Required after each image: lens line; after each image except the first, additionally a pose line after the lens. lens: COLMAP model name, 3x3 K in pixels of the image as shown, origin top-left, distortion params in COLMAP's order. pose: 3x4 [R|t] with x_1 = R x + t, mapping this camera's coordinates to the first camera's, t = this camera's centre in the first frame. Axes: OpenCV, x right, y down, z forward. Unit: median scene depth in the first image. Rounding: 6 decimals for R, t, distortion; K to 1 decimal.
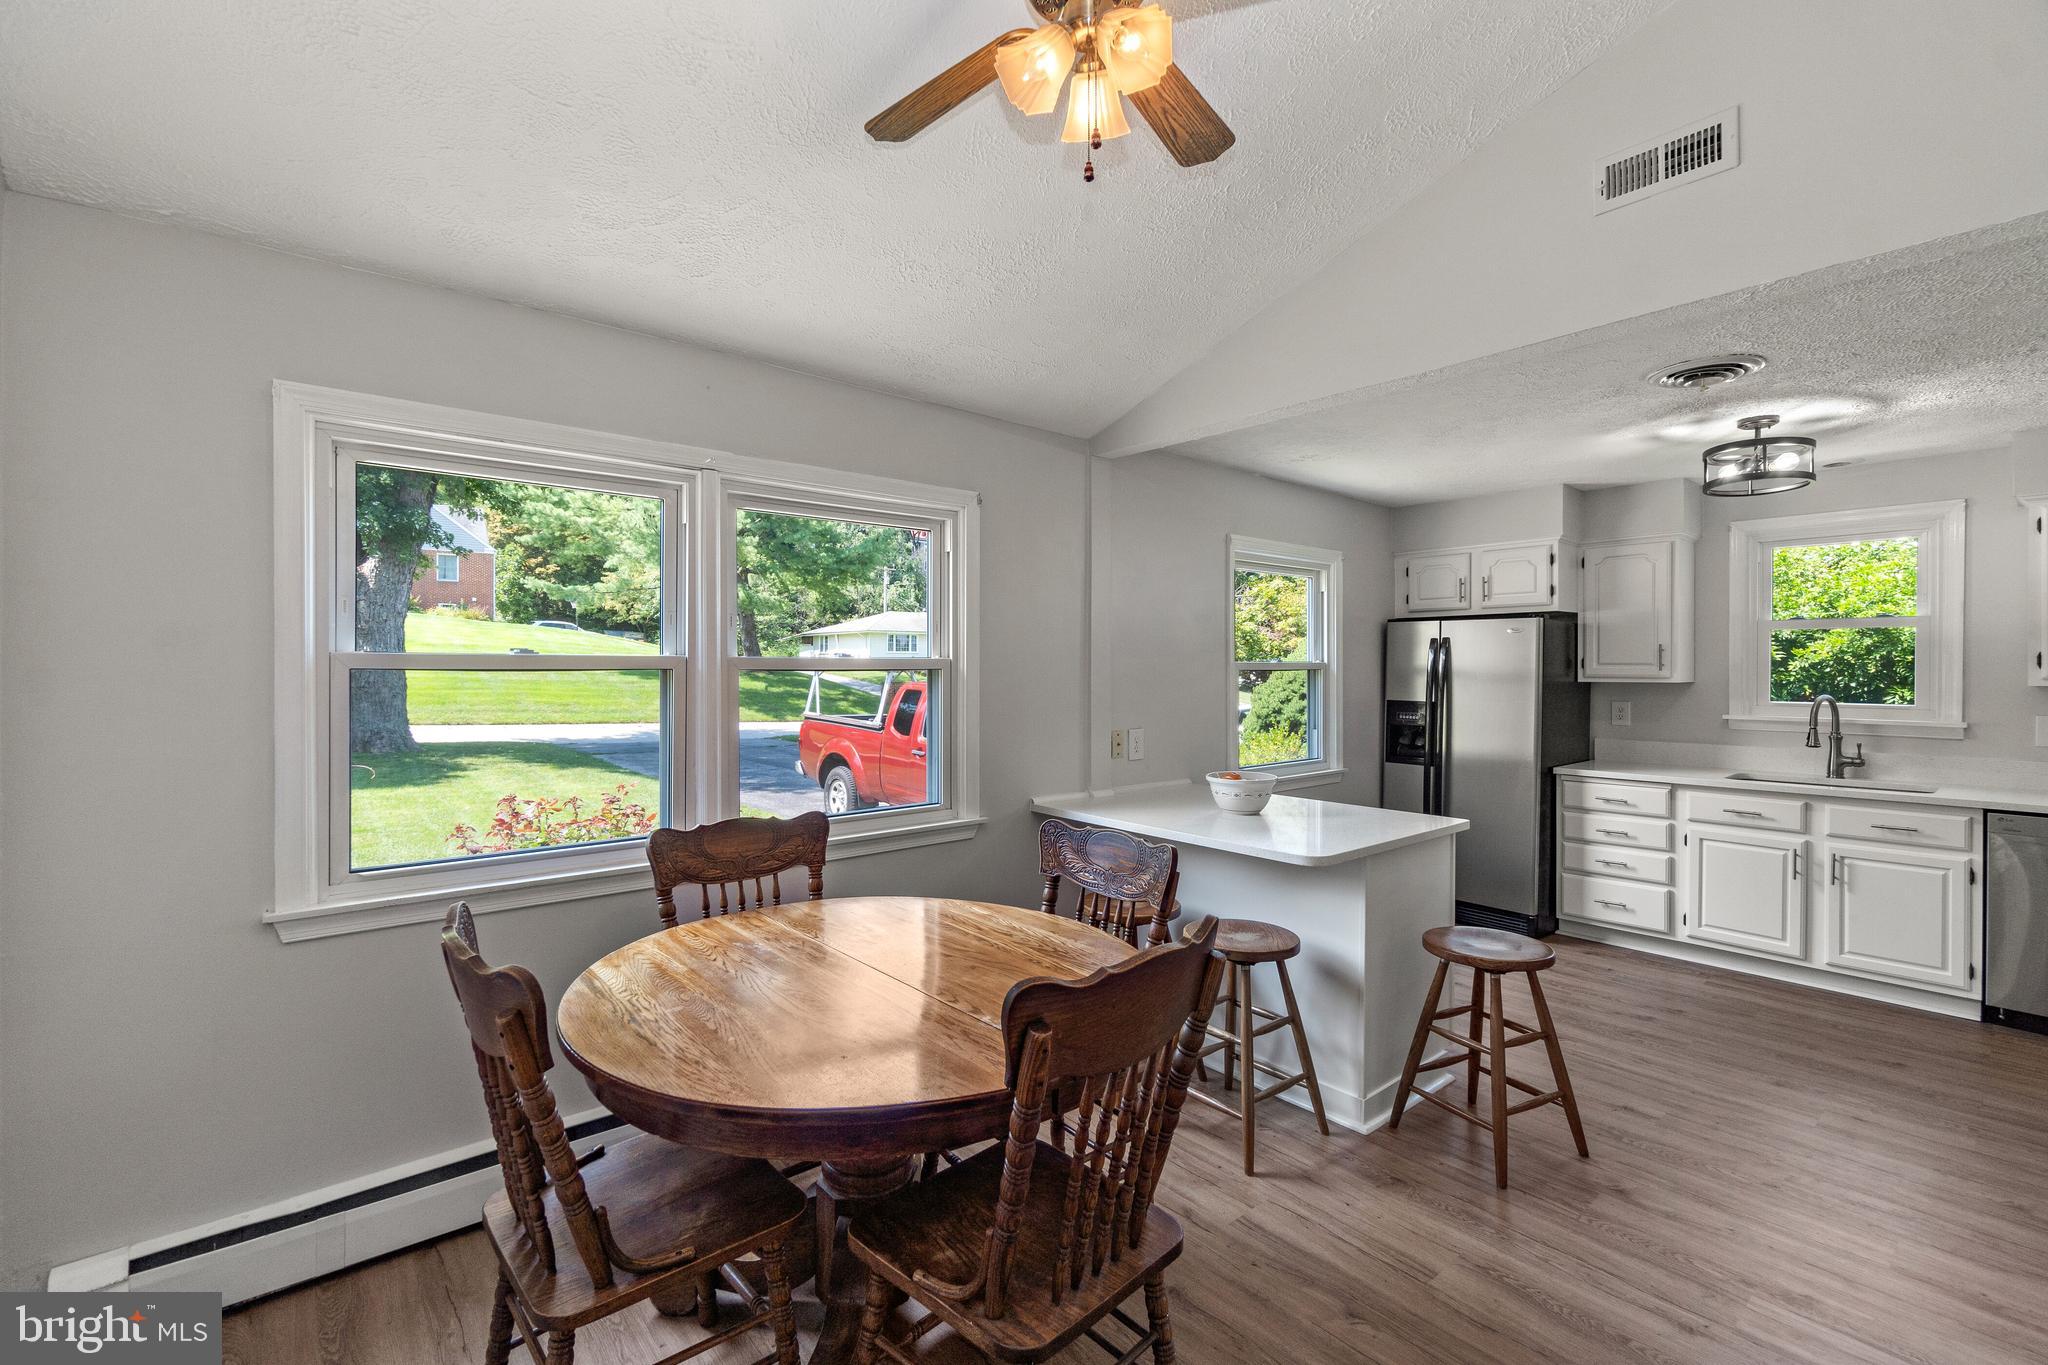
lens RADIAL K [[874.9, 0, 999.8], [0, 874.9, 679.7], [0, 0, 1]] dist [-0.002282, 0.000193]
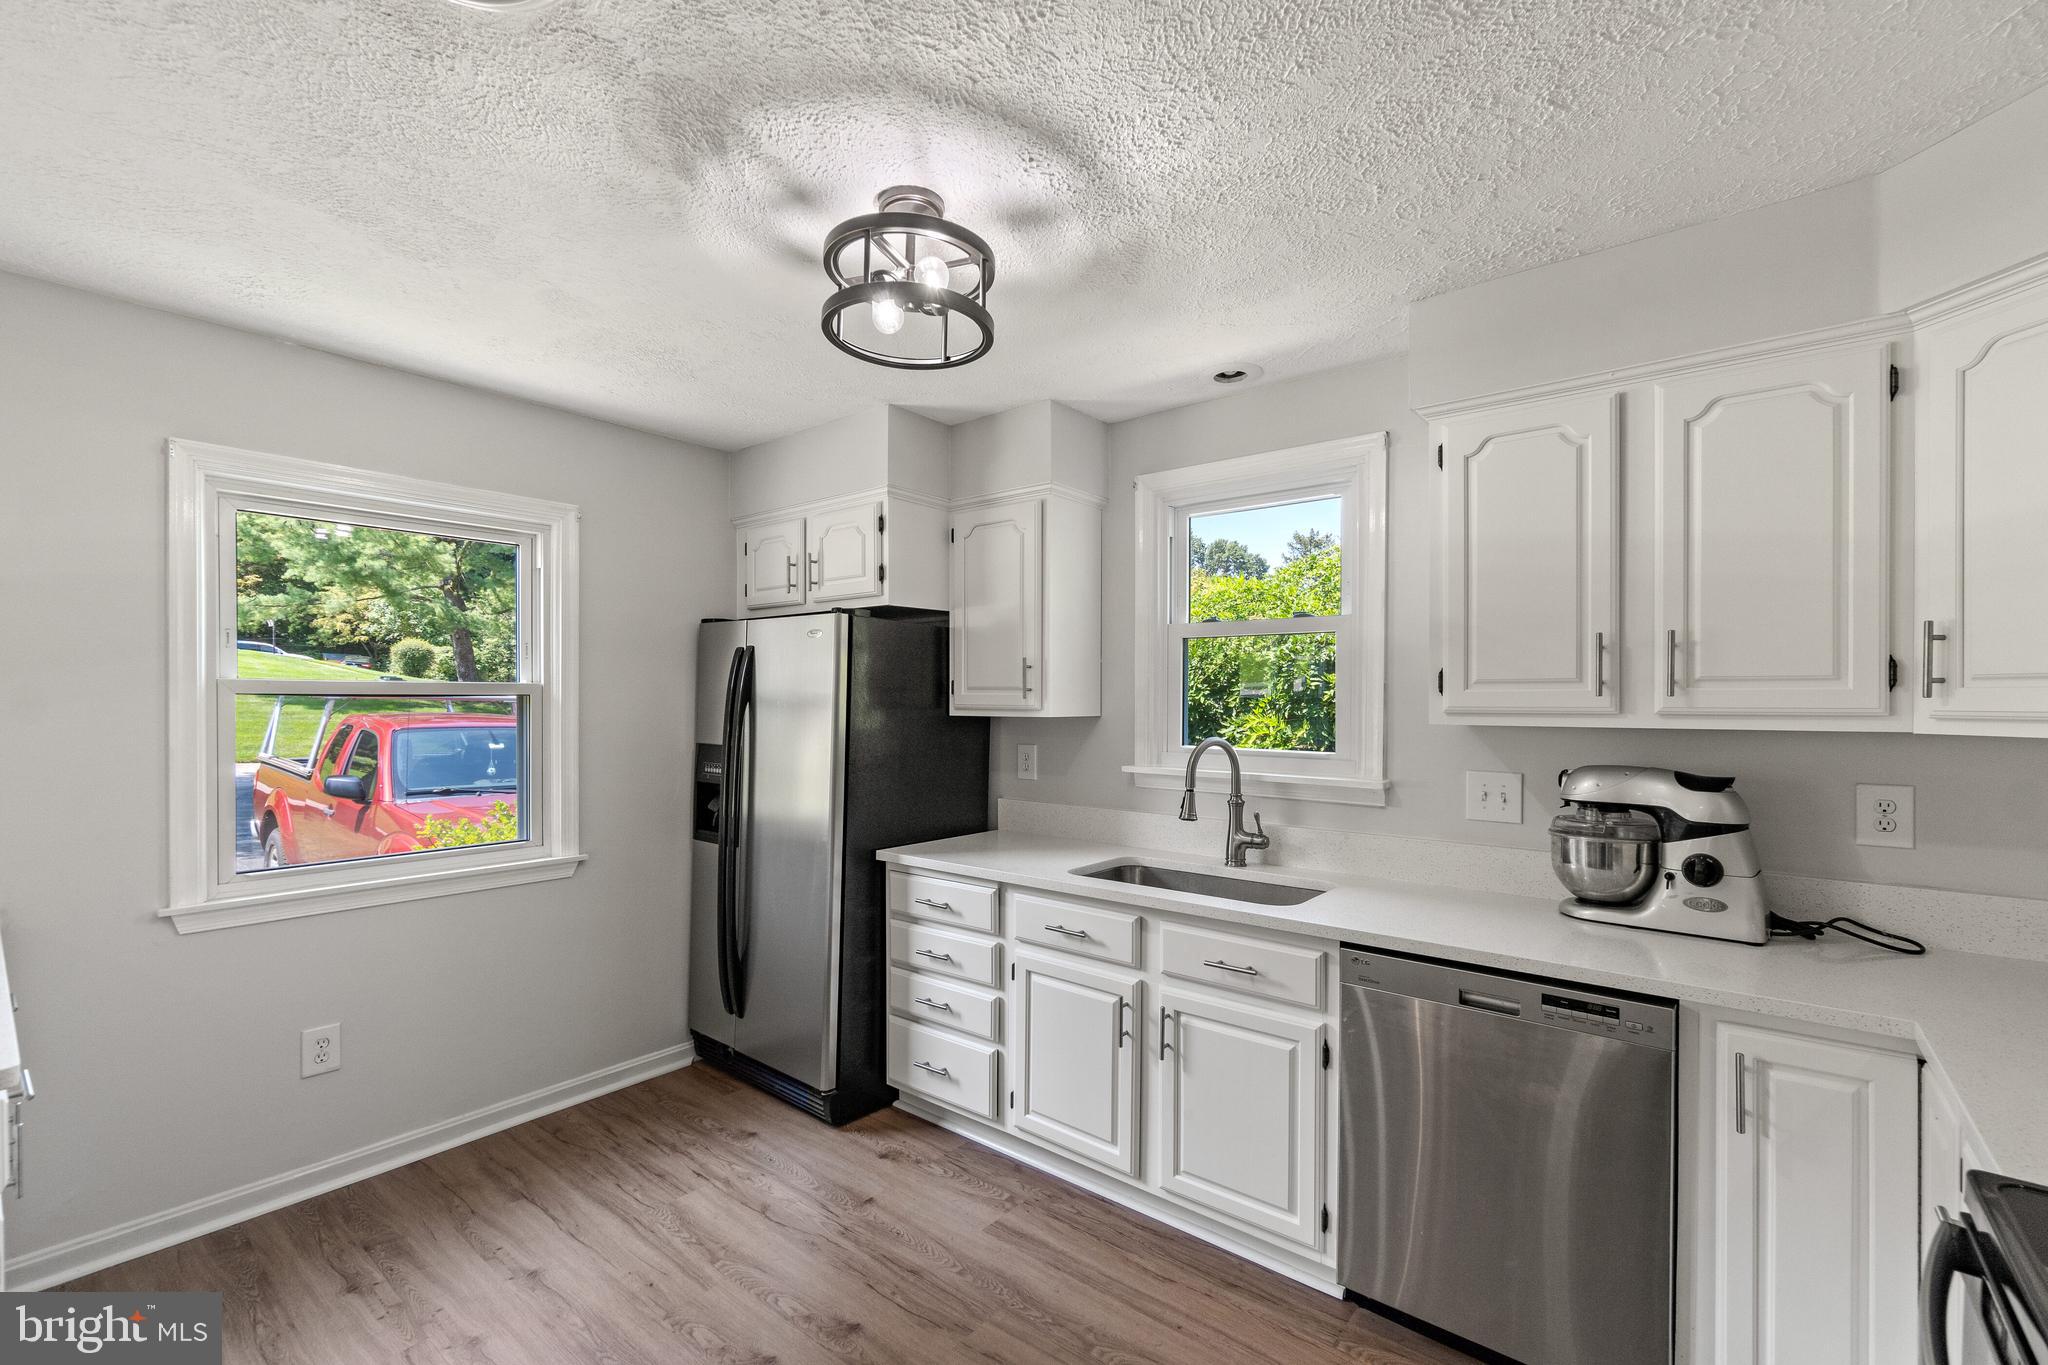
lens RADIAL K [[888.2, 0, 982.6], [0, 888.2, 700.6], [0, 0, 1]] dist [-0.029676, 0.011050]
pose [[0.987696, 0.003542, 0.156348, 0.657554], [-0.001703, 0.999928, -0.011891, -0.000927], [-0.156379, 0.011478, 0.987630, 0.377339]]
